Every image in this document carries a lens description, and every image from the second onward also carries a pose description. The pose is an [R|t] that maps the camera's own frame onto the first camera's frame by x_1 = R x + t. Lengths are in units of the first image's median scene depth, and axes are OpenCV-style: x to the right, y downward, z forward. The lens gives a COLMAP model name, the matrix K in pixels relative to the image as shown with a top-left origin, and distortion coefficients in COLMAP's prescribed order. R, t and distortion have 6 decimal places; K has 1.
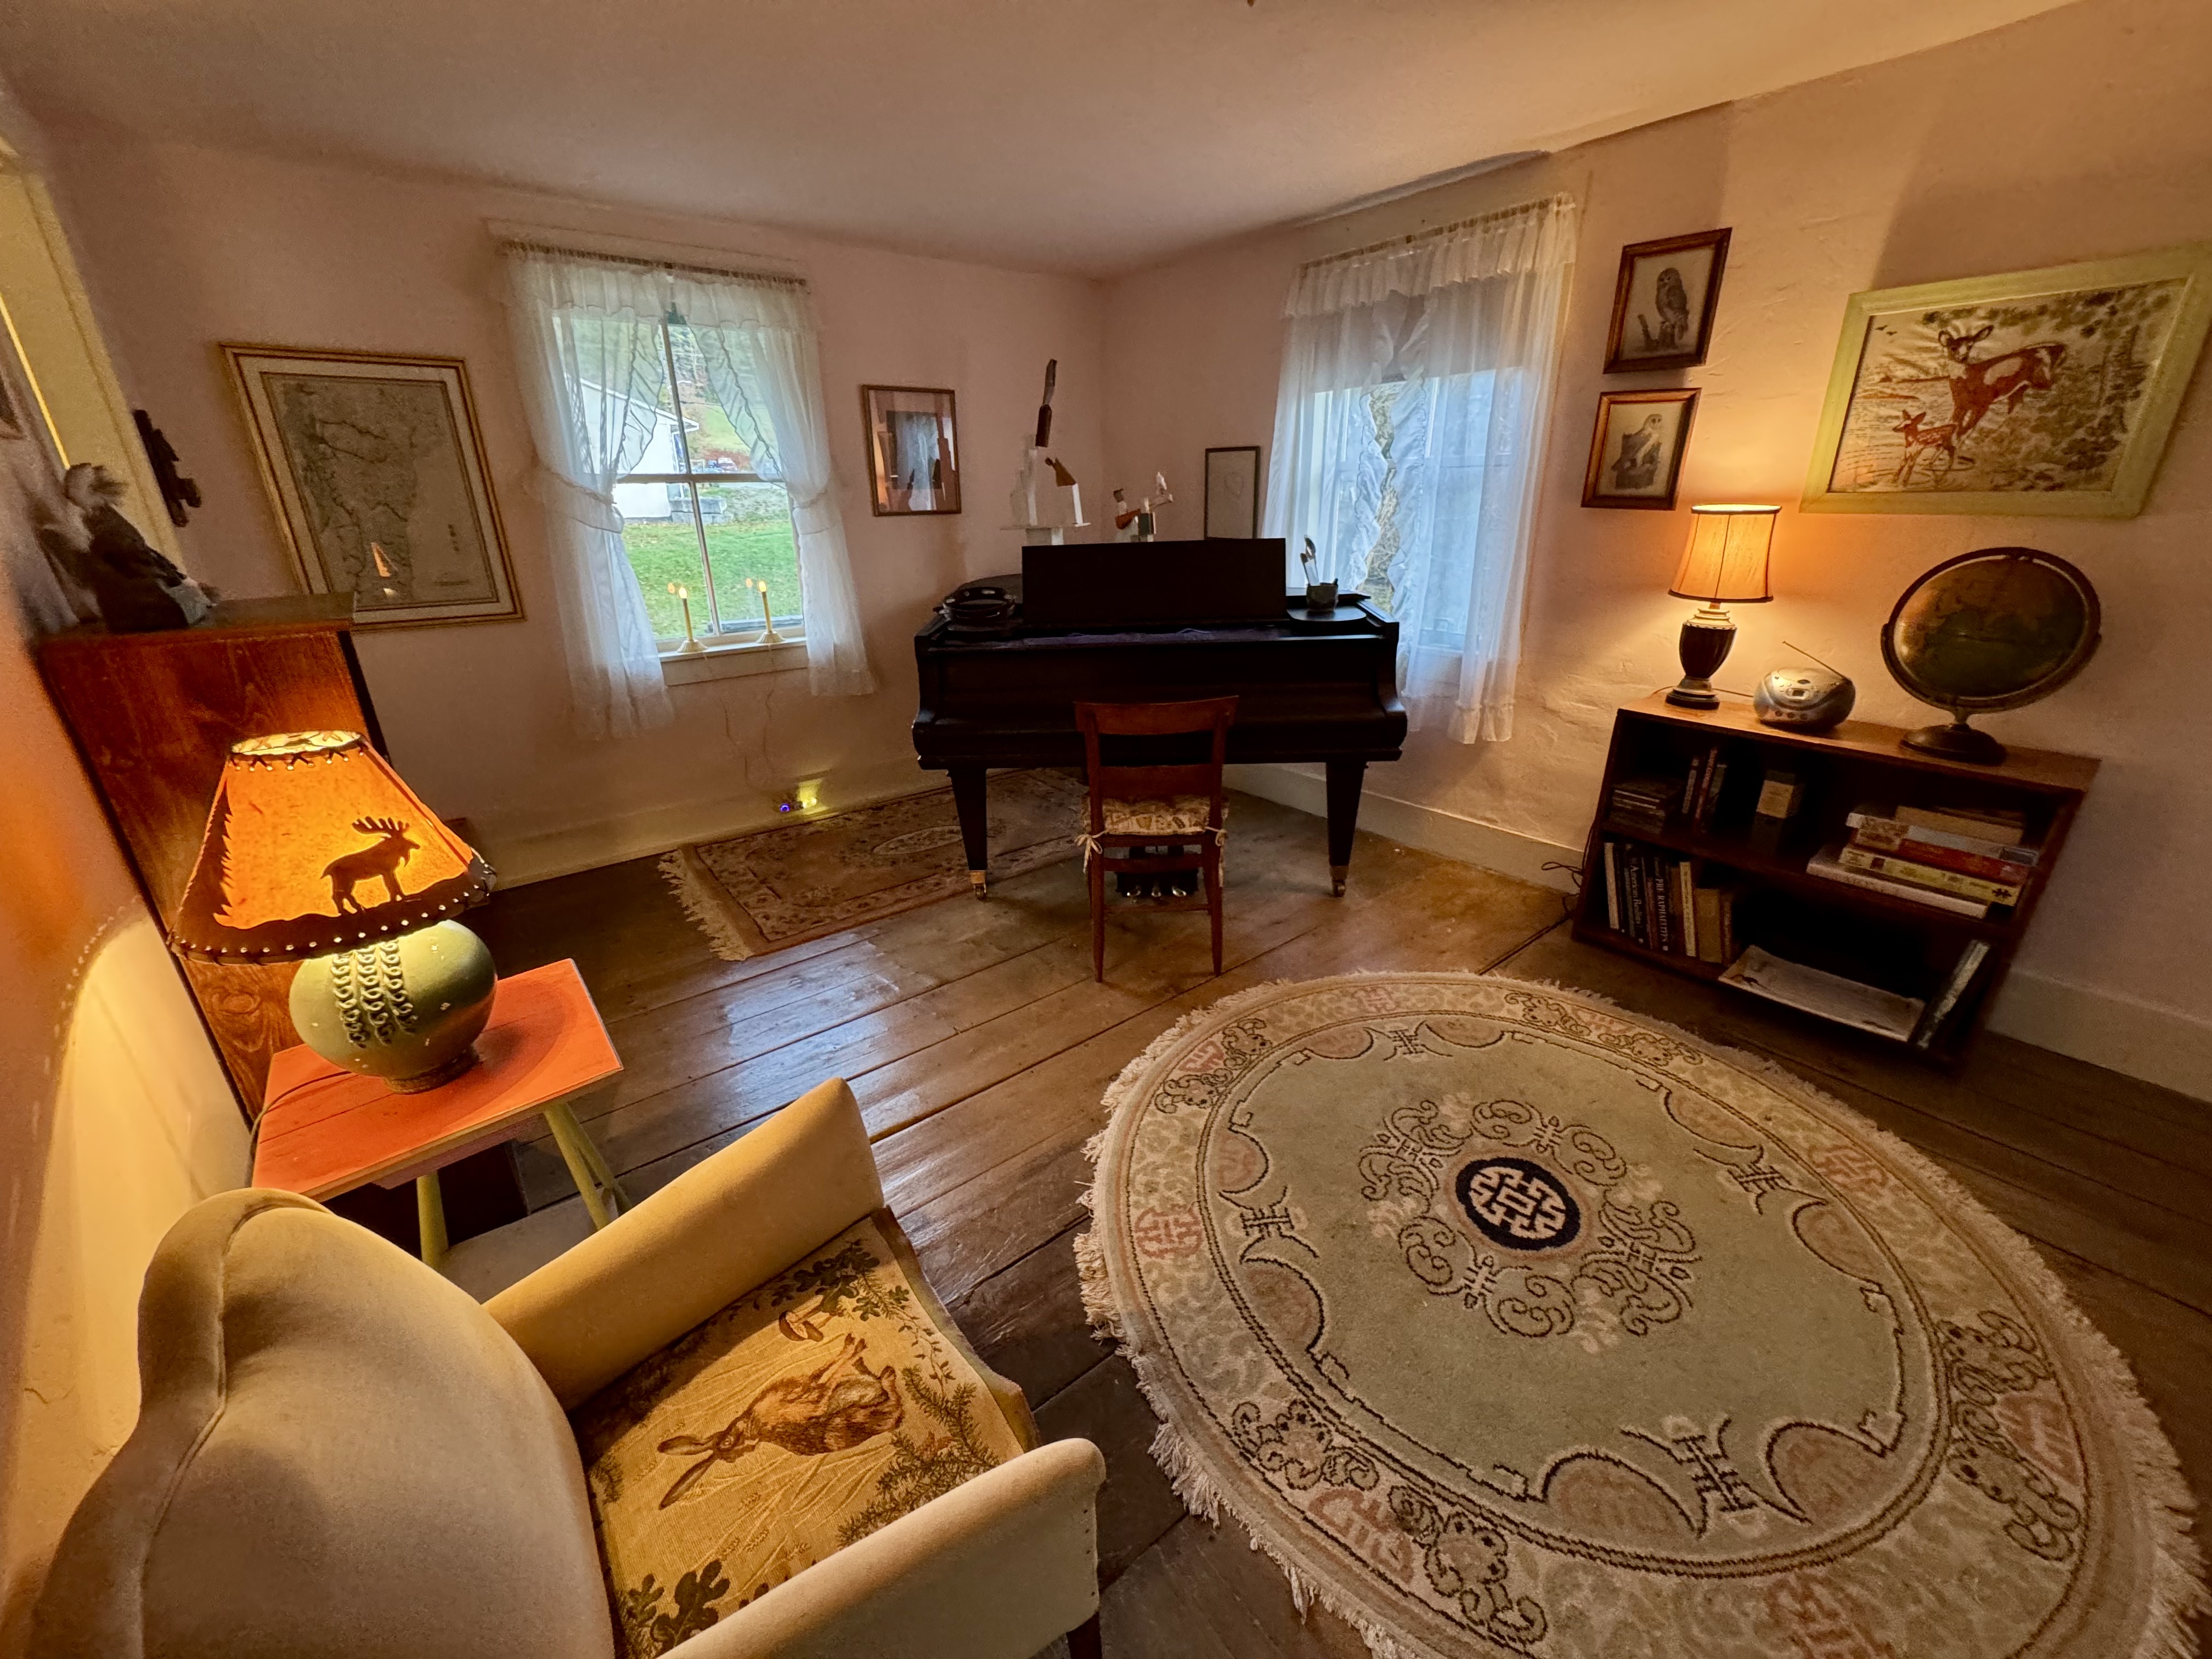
lens RADIAL K [[876.6, 0, 1106.0], [0, 876.6, 829.5], [0, 0, 1]] dist [-0.003376, 0.000198]
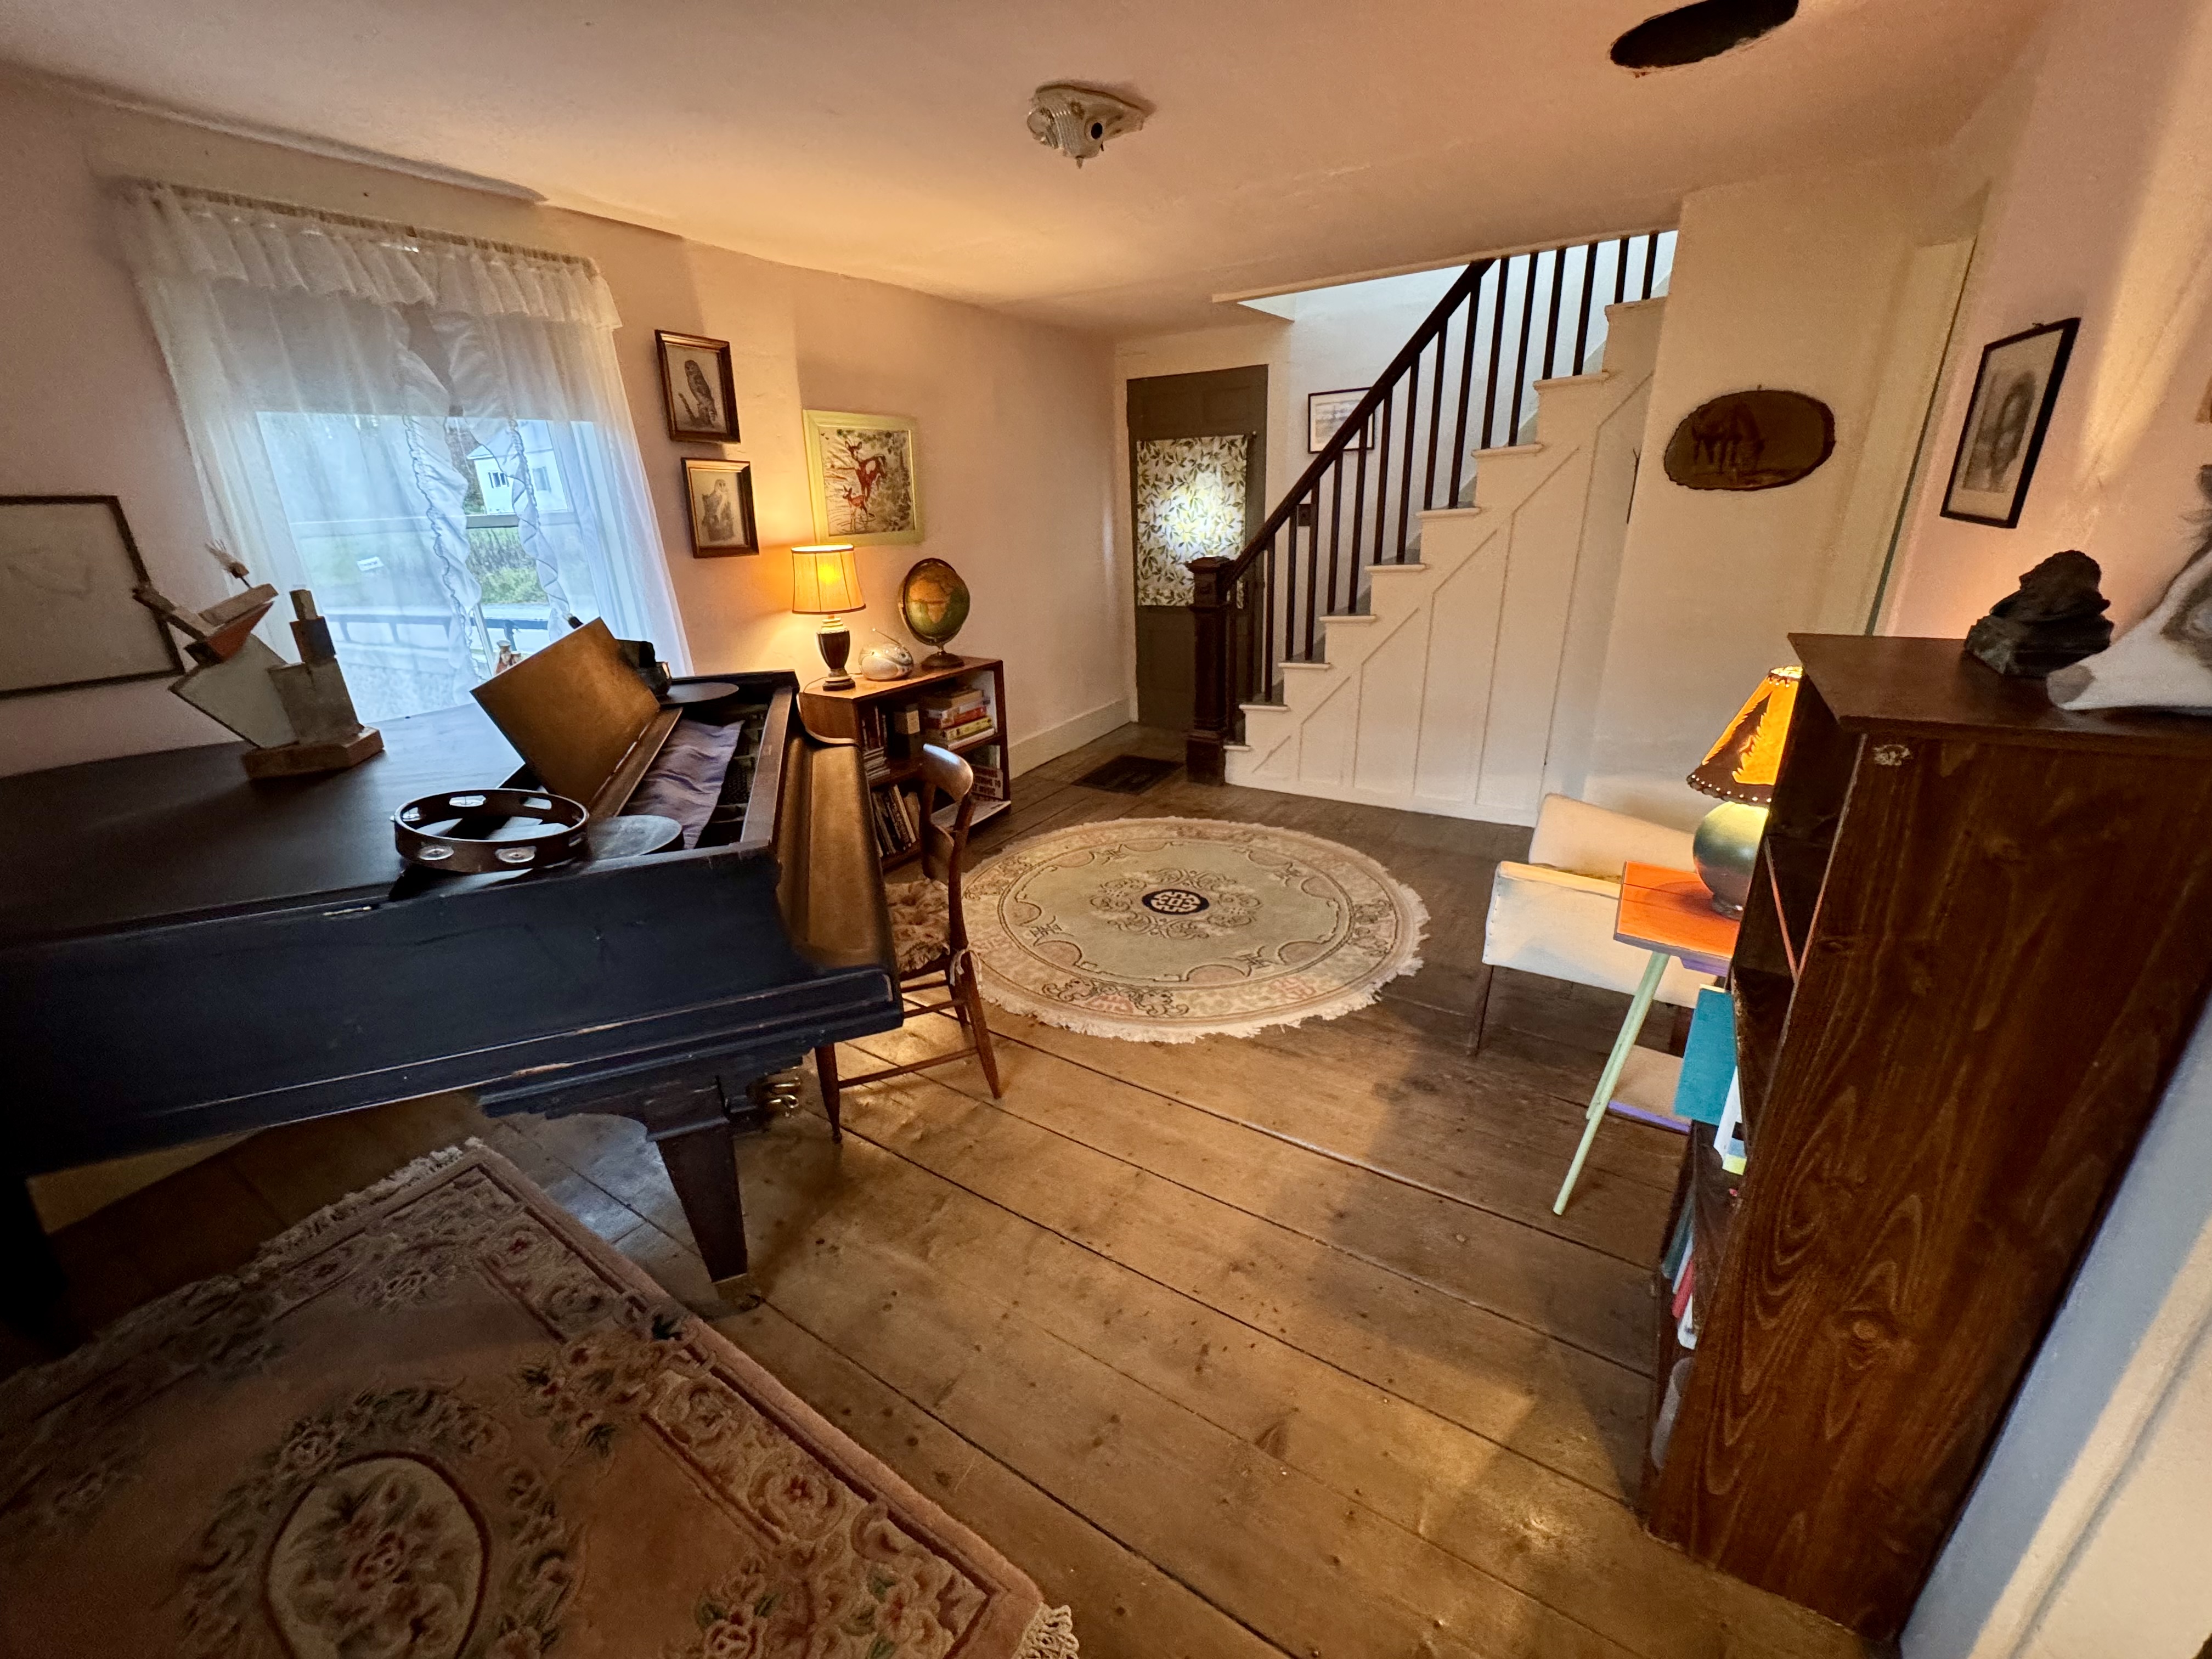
lens RADIAL K [[876.6, 0, 1106.0], [0, 876.6, 829.5], [0, 0, 1]] dist [-0.003376, 0.000198]
pose [[-0.340478, -0.308432, 0.888225, -0.936850], [0.379560, 0.819190, 0.429955, -0.479834], [-0.860238, 0.483525, -0.161848, 1.175412]]
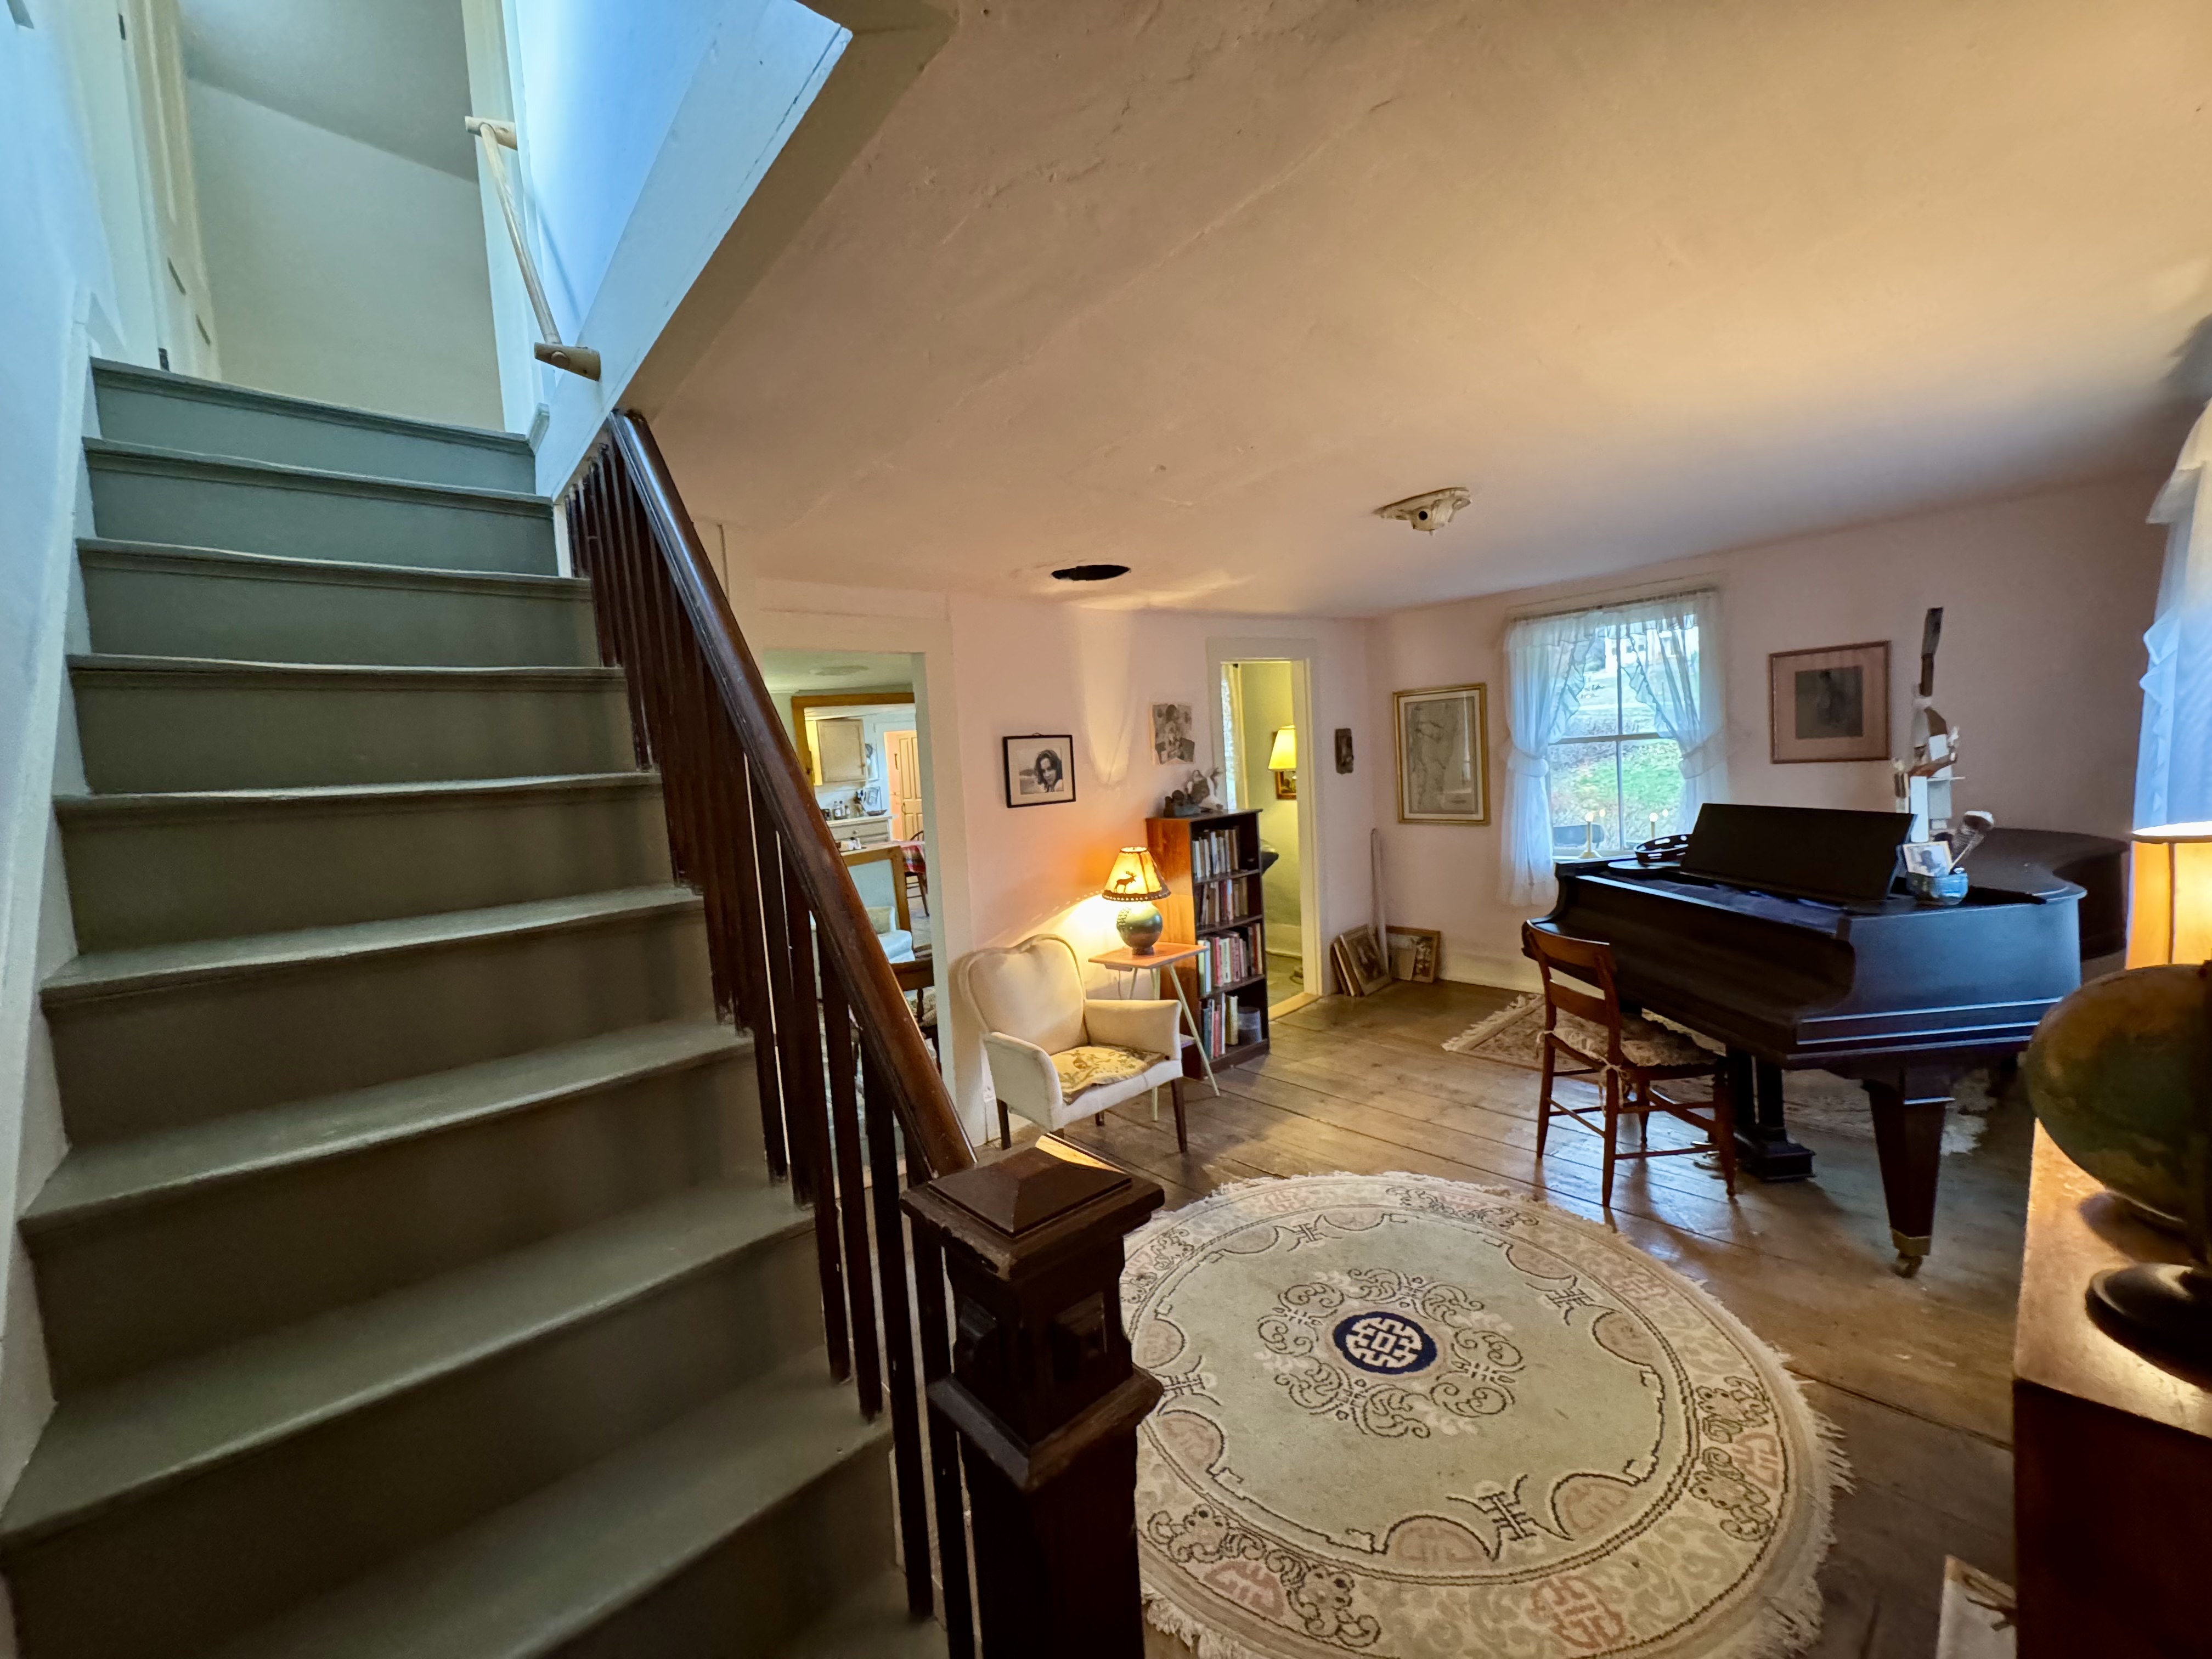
lens RADIAL K [[876.6, 0, 1106.0], [0, 876.6, 829.5], [0, 0, 1]] dist [-0.003376, 0.000198]
pose [[0.053189, 0.095167, -0.994039, 1.402165], [-0.295994, 0.952215, 0.075325, -0.212827], [0.953708, 0.290223, 0.078816, 0.274841]]
